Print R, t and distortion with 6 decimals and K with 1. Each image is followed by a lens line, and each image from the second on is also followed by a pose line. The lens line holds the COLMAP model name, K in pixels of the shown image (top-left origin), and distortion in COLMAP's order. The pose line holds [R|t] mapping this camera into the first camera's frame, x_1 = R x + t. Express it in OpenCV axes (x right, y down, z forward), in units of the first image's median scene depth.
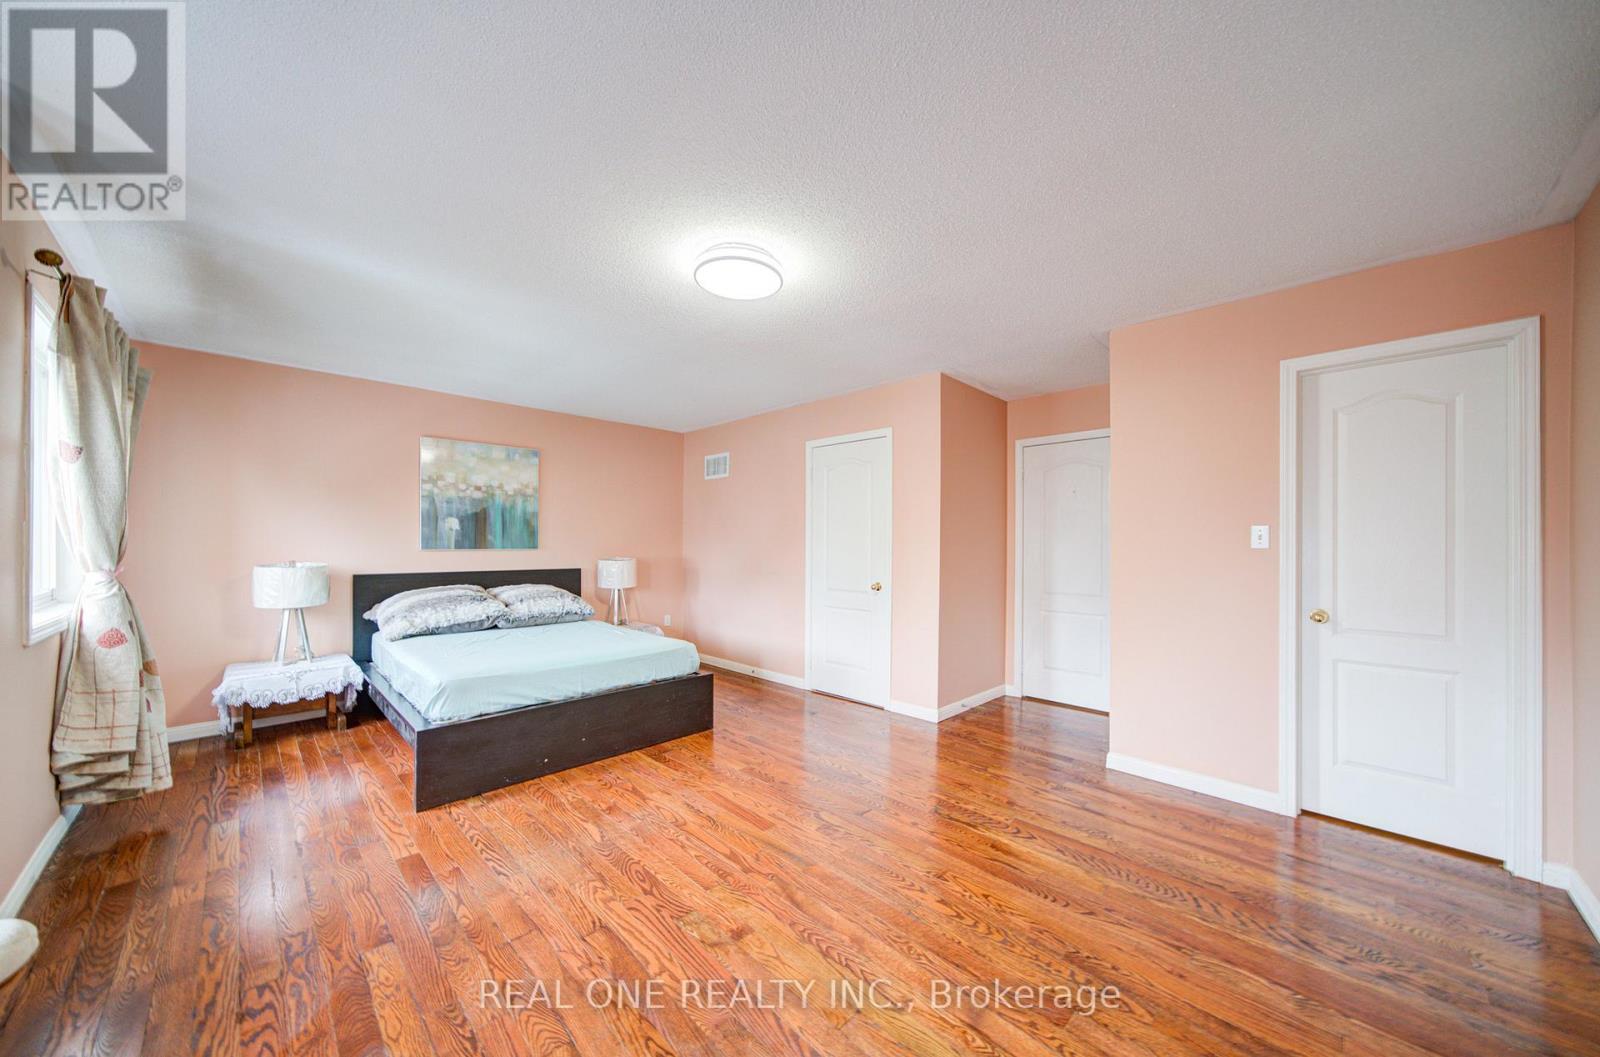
lens RADIAL K [[555.0, 0, 805.5], [0, 555.0, 545.0], [0, 0, 1]] dist [-0.000105, 0.000081]
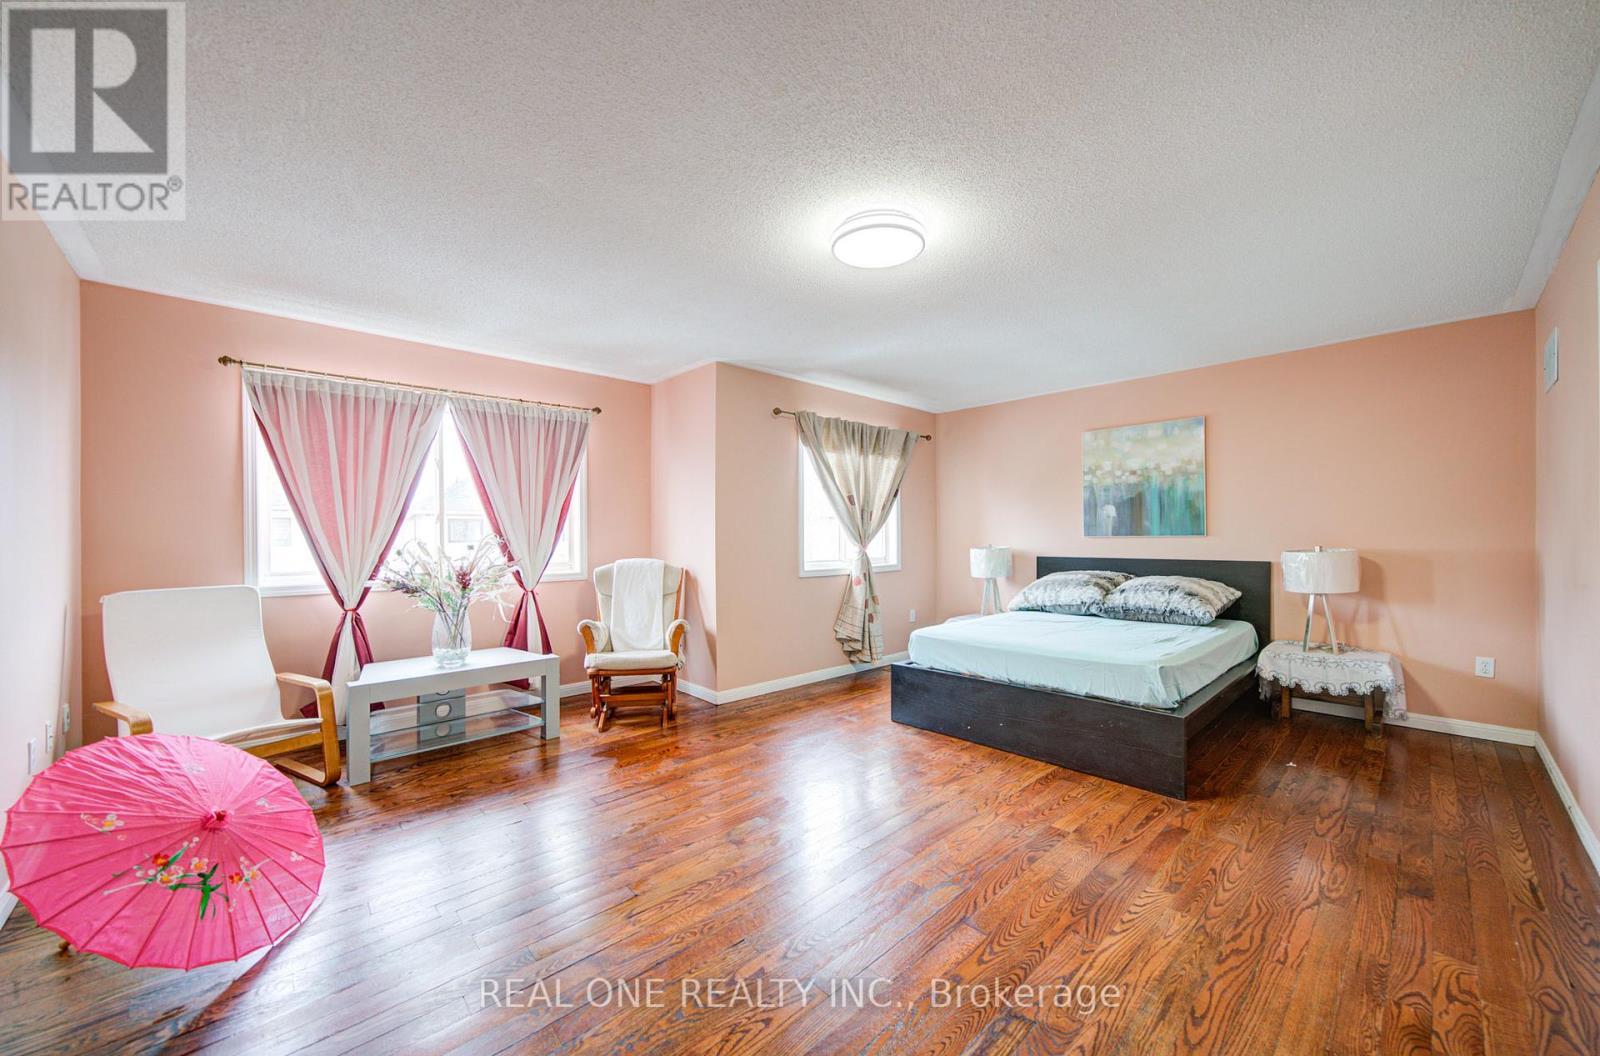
lens RADIAL K [[607.1, 0, 805.7], [0, 607.1, 530.9], [0, 0, 1]] dist [-0.001452, -0.000003]
pose [[-0.037975, -0.015717, -0.999155, 0.496875], [0.004794, 0.999862, -0.015910, 0.013153], [0.999267, -0.005394, -0.037895, 0.487552]]
